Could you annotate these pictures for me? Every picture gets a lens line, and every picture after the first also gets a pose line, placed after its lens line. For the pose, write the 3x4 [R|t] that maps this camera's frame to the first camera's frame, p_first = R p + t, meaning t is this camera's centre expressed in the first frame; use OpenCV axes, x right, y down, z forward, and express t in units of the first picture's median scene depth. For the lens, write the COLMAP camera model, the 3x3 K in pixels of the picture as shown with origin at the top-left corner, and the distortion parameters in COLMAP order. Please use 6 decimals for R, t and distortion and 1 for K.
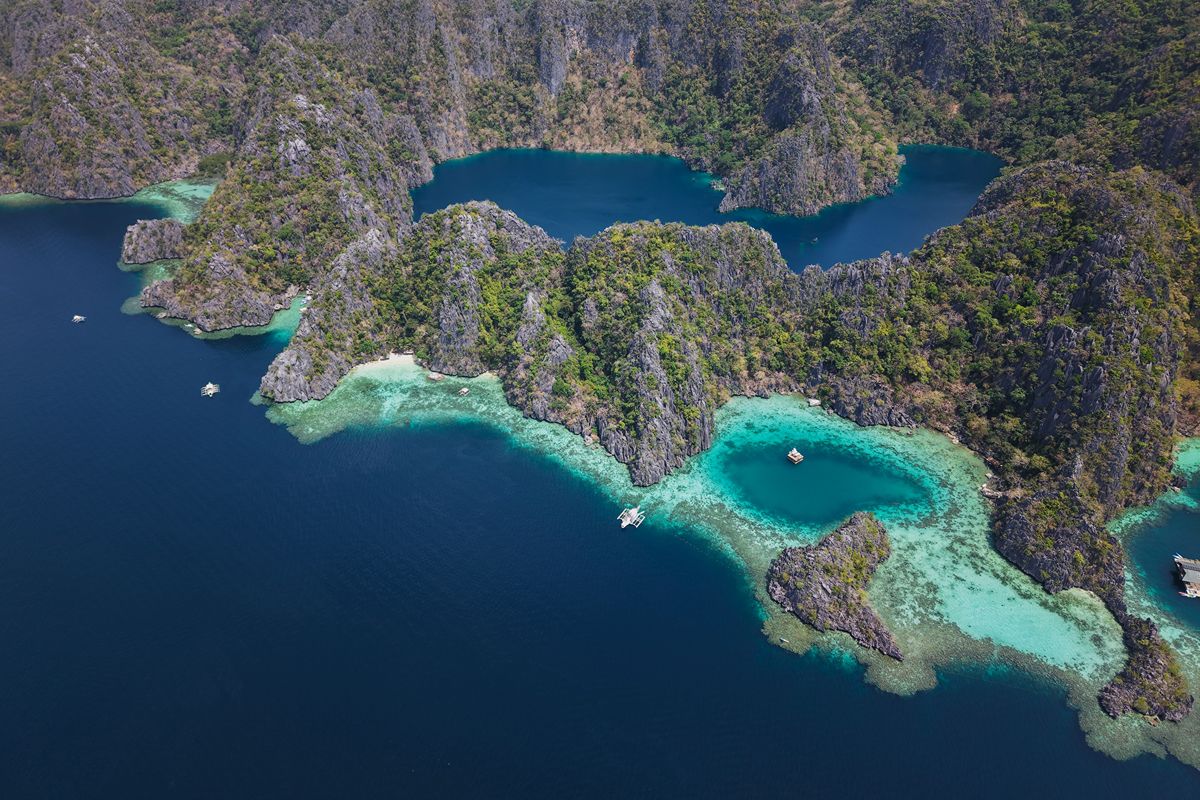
lens RADIAL K [[812.5, 0, 605.4], [0, 812.5, 360.4], [0, 0, 1]] dist [0.008033, 0.001794]
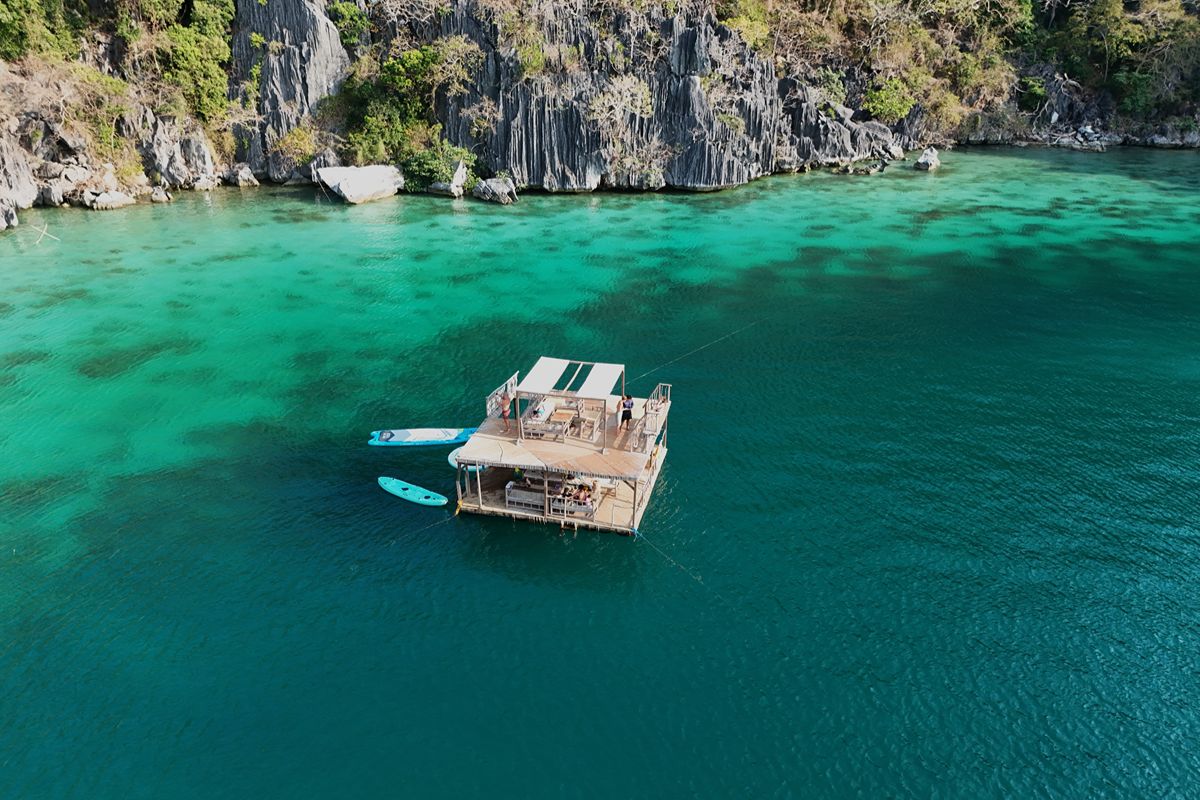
lens RADIAL K [[903.5, 0, 622.7], [0, 903.5, 445.2], [0, 0, 1]] dist [0.036749, -0.000806]
pose [[0.700258, -0.322943, 0.636668, 0.197795], [0.409515, 0.912220, 0.012297, 0.128256], [-0.584753, 0.252114, 0.771040, 0.996704]]
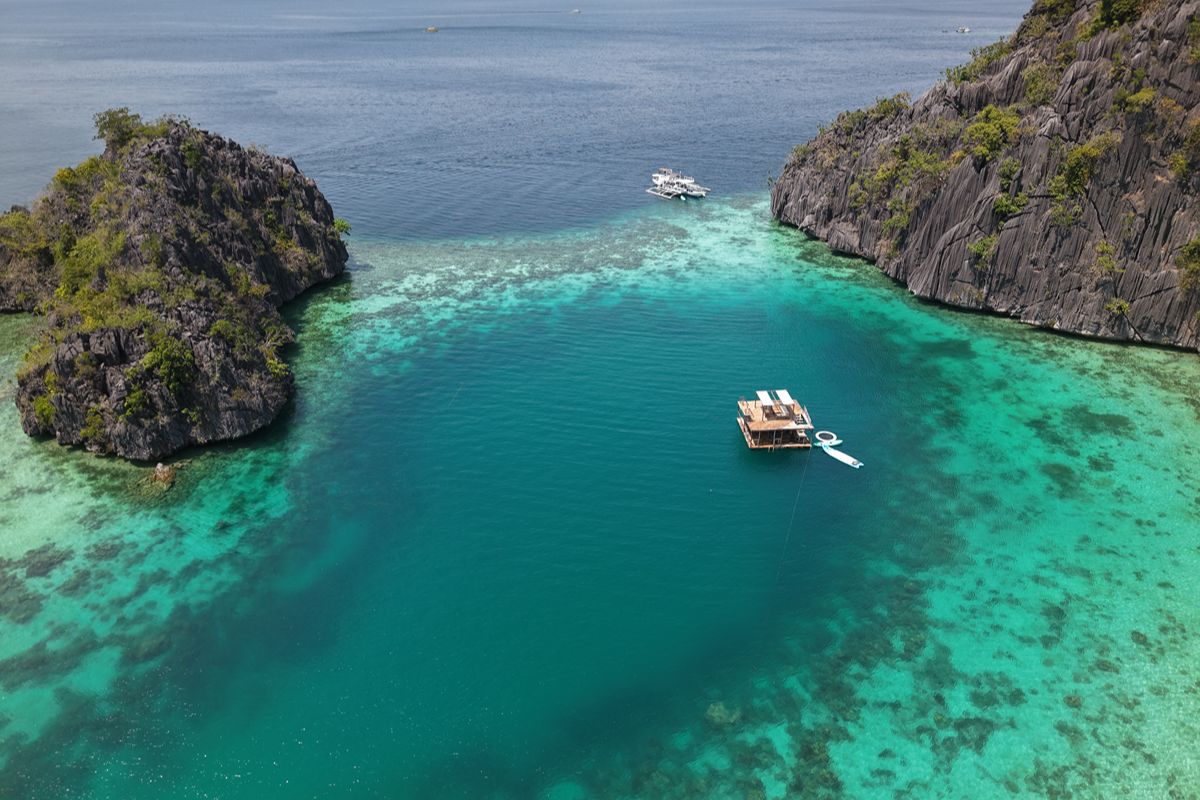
lens RADIAL K [[804.1, 0, 607.5], [0, 804.1, 403.9], [0, 0, 1]] dist [0.023887, -0.020229]
pose [[-0.443774, 0.428006, -0.787322, 0.412882], [-0.492831, 0.617219, 0.613318, 0.023151], [0.748453, 0.660191, -0.062971, 1.036672]]
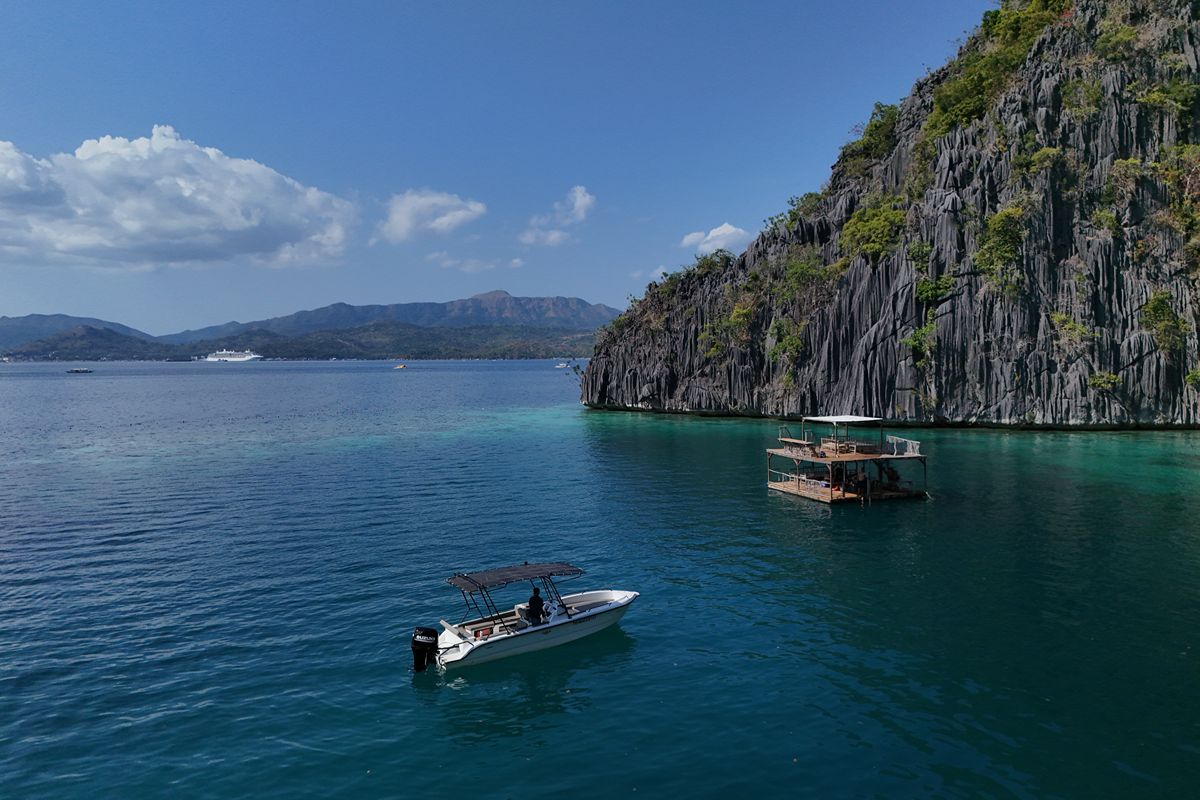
lens RADIAL K [[886.3, 0, 608.1], [0, 886.3, 418.2], [0, 0, 1]] dist [0.060490, -0.056320]
pose [[-0.064243, 0.063198, -0.995931, 0.363697], [-0.546482, 0.832824, 0.088099, 0.129034], [0.835003, 0.549918, -0.018966, 1.027345]]
